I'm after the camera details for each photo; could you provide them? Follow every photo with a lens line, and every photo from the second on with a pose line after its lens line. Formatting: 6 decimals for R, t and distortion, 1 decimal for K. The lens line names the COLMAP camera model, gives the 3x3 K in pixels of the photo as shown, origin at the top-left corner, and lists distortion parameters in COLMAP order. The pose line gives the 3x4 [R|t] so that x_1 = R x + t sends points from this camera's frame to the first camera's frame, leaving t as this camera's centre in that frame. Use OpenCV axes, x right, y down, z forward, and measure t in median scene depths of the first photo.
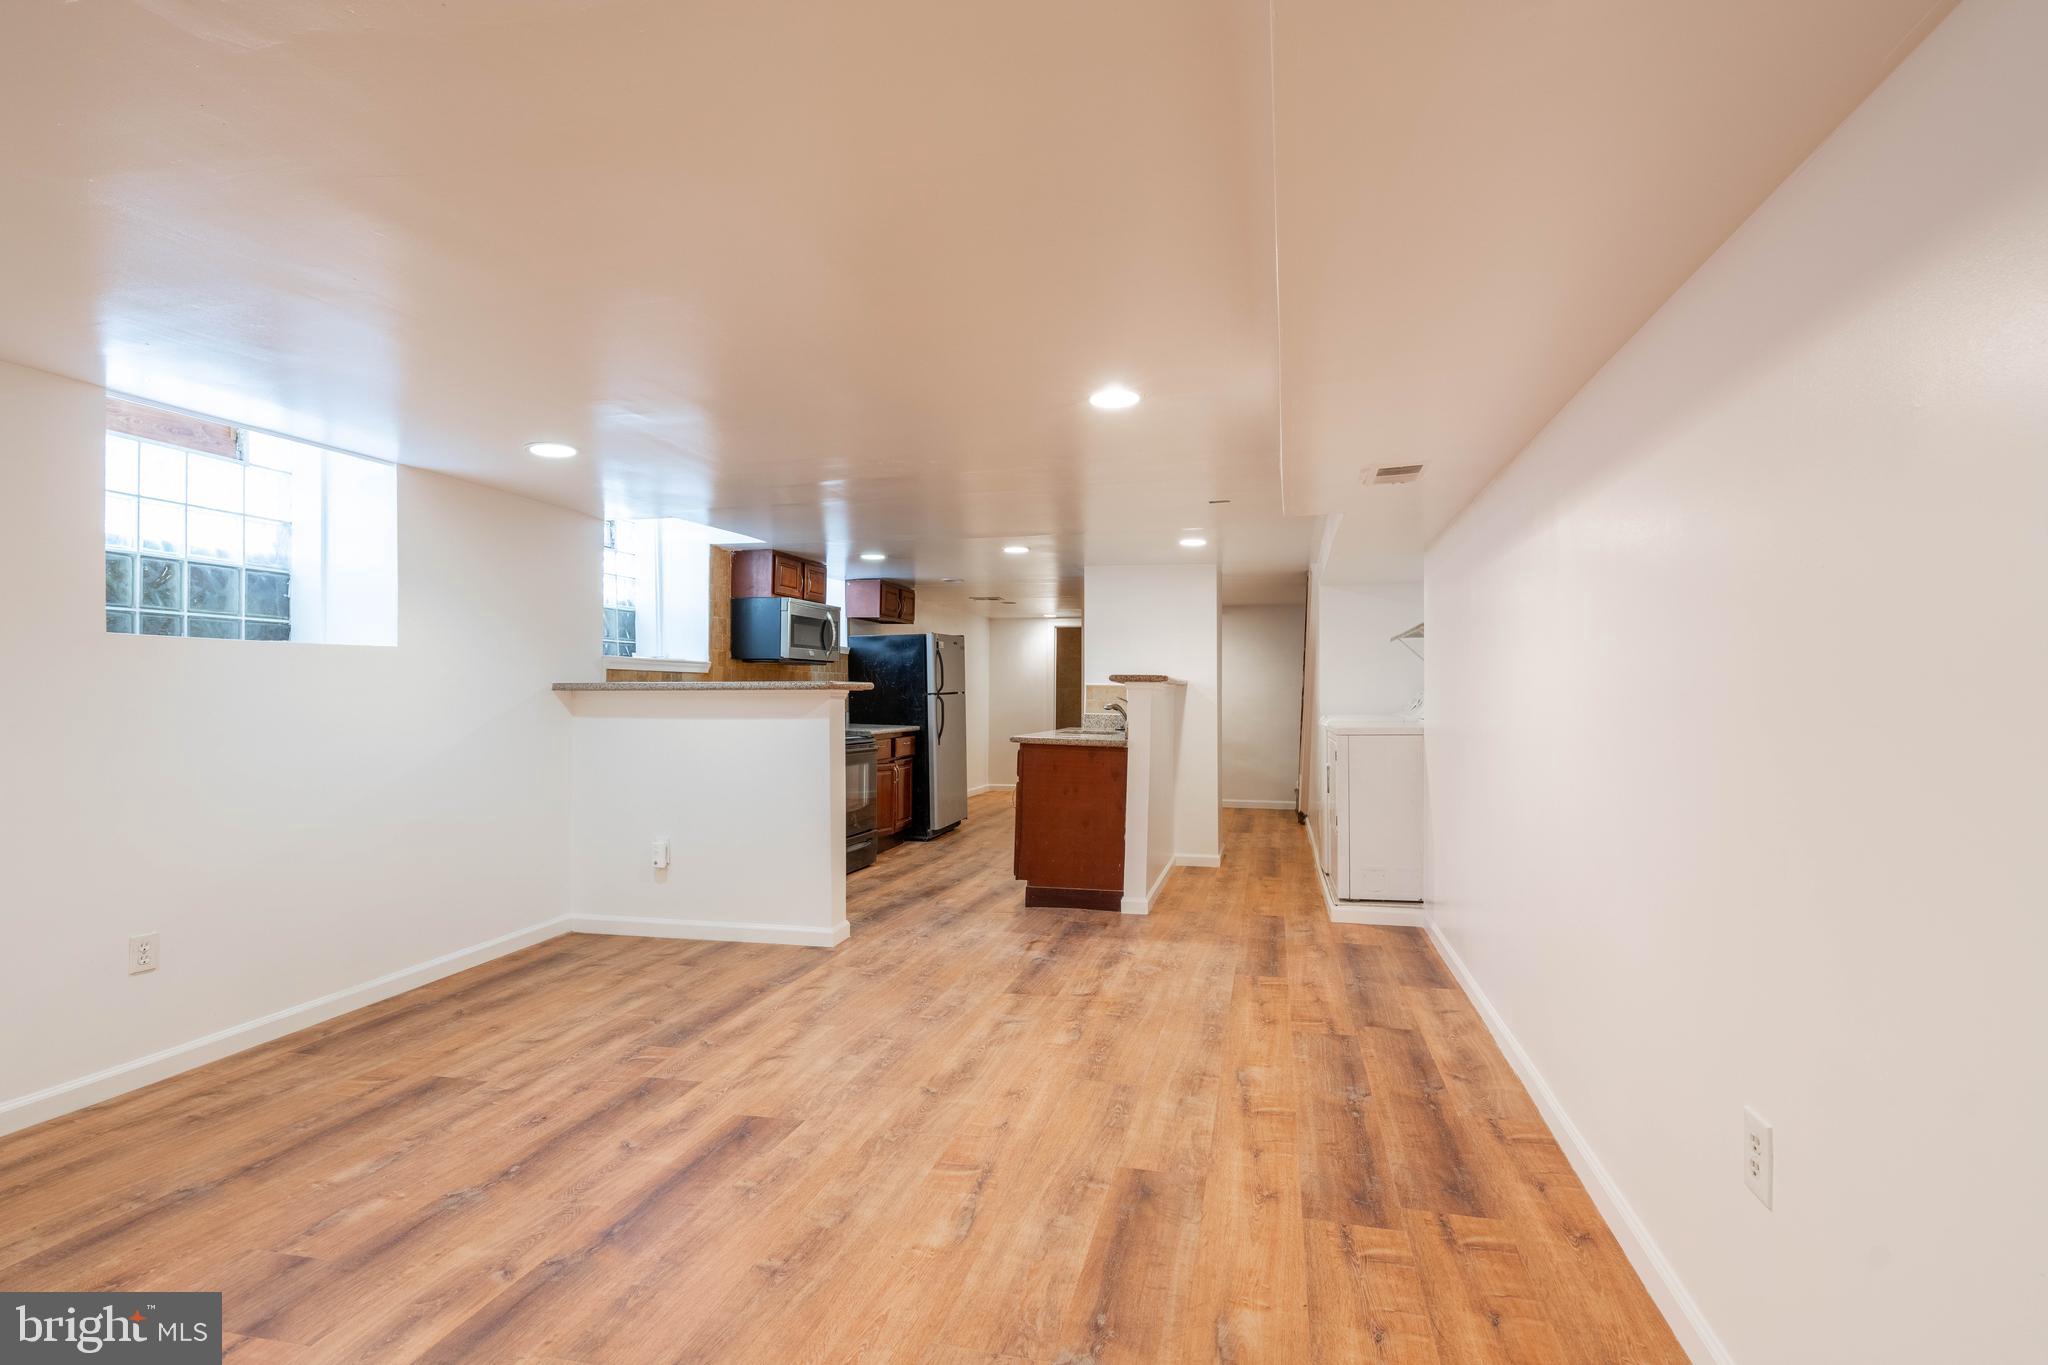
lens RADIAL K [[948.8, 0, 1025.3], [0, 948.8, 687.8], [0, 0, 1]] dist [-0.015416, 0.004904]
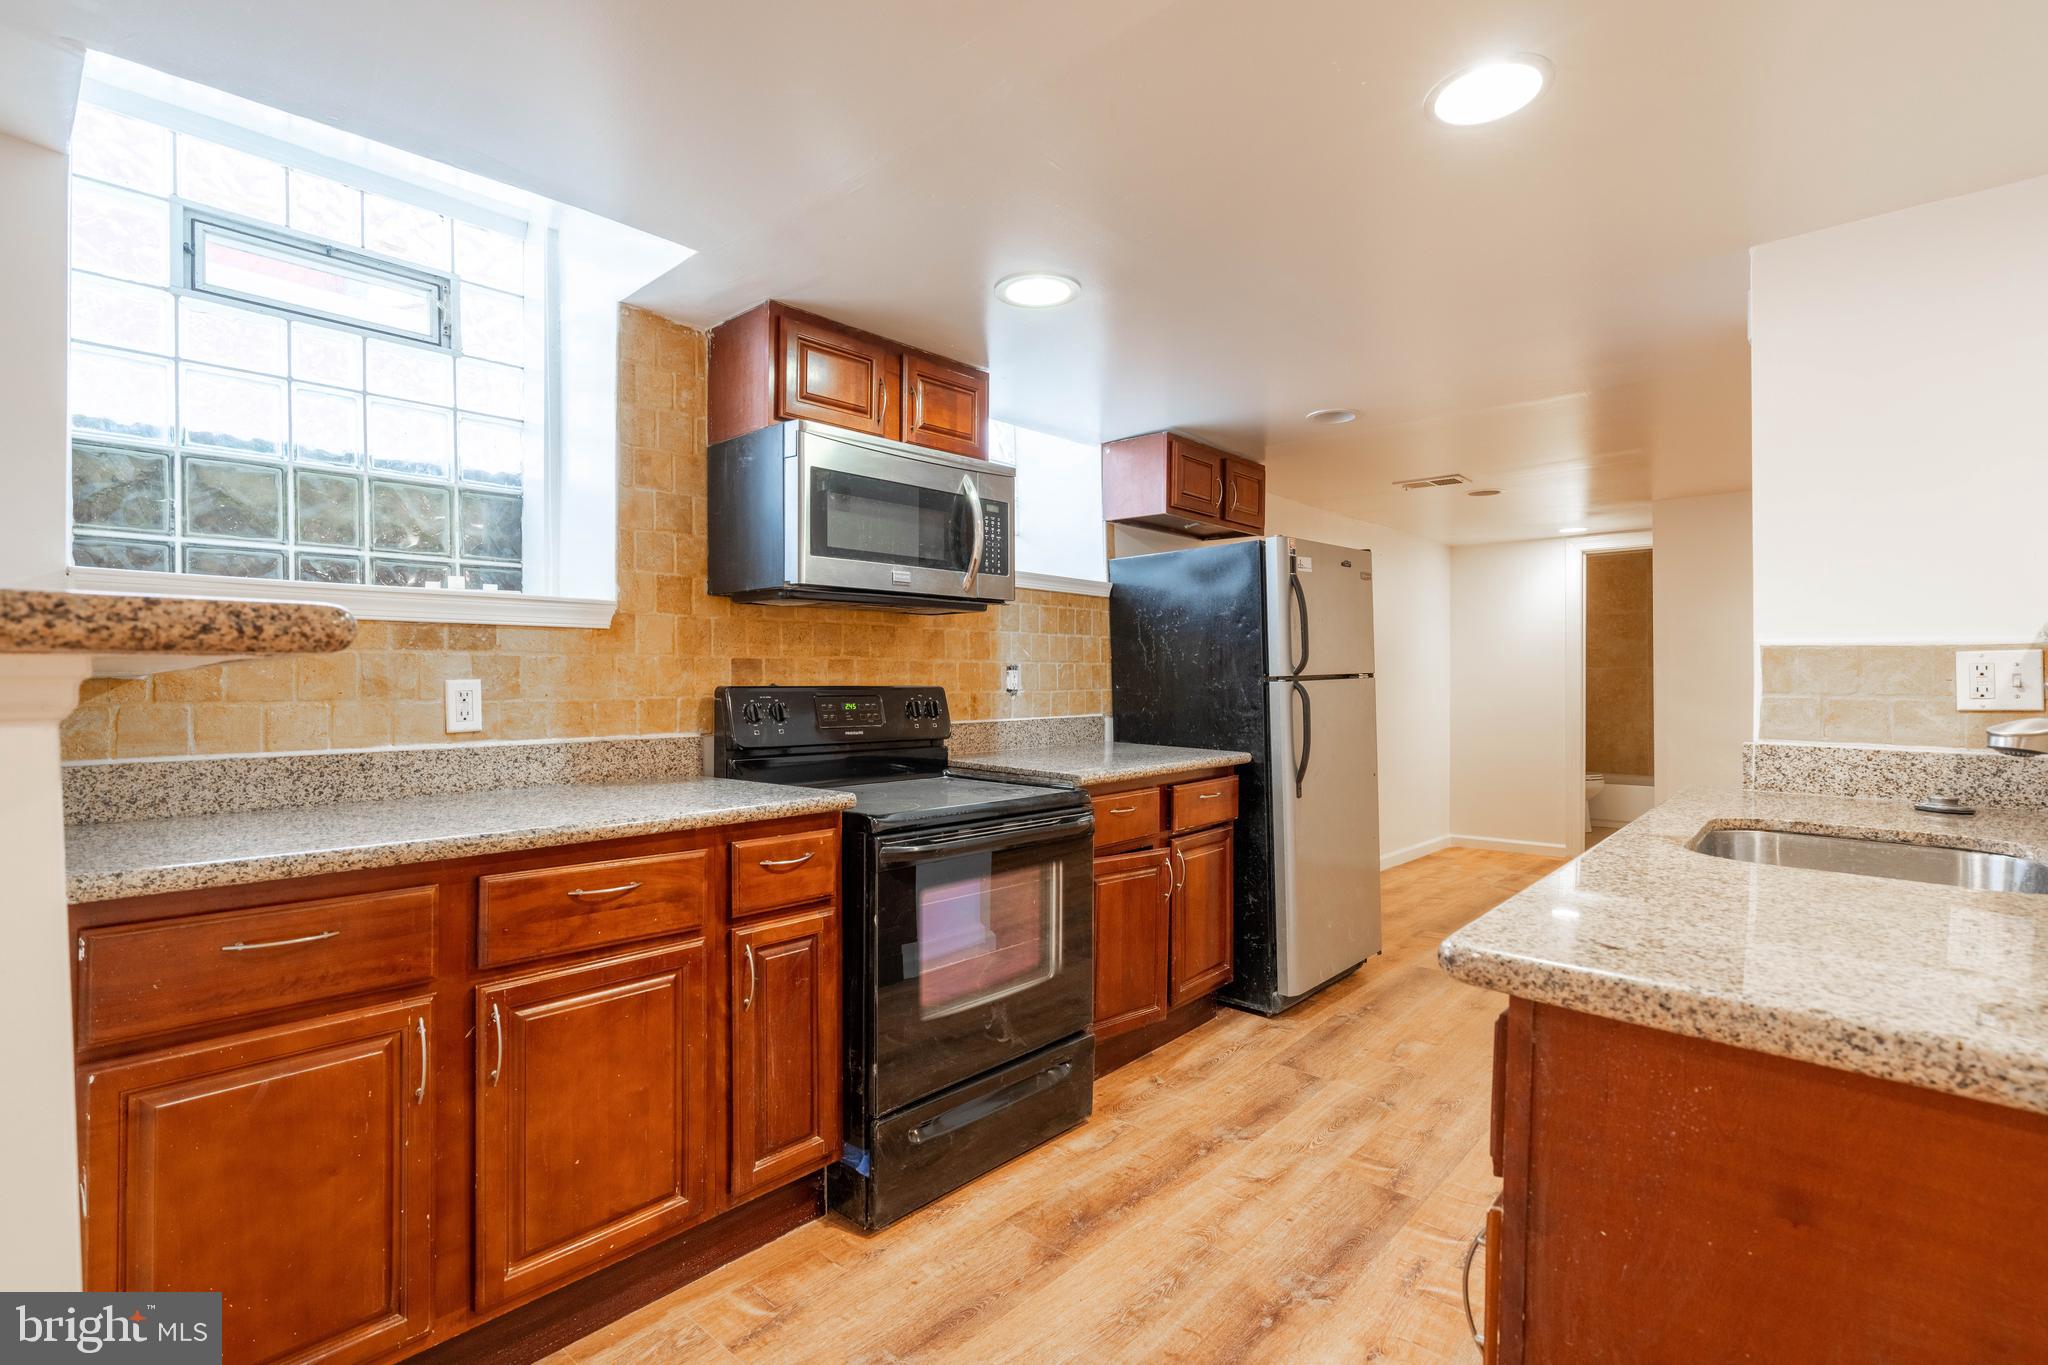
lens RADIAL K [[948.8, 0, 1010.1], [0, 948.8, 674.1], [0, 0, 1]] dist [-0.015416, 0.004904]
pose [[0.880391, -0.007606, -0.474188, -0.003273], [0.008096, 0.999967, -0.001009, 0.004048], [0.474180, -0.002951, 0.880423, 0.604460]]
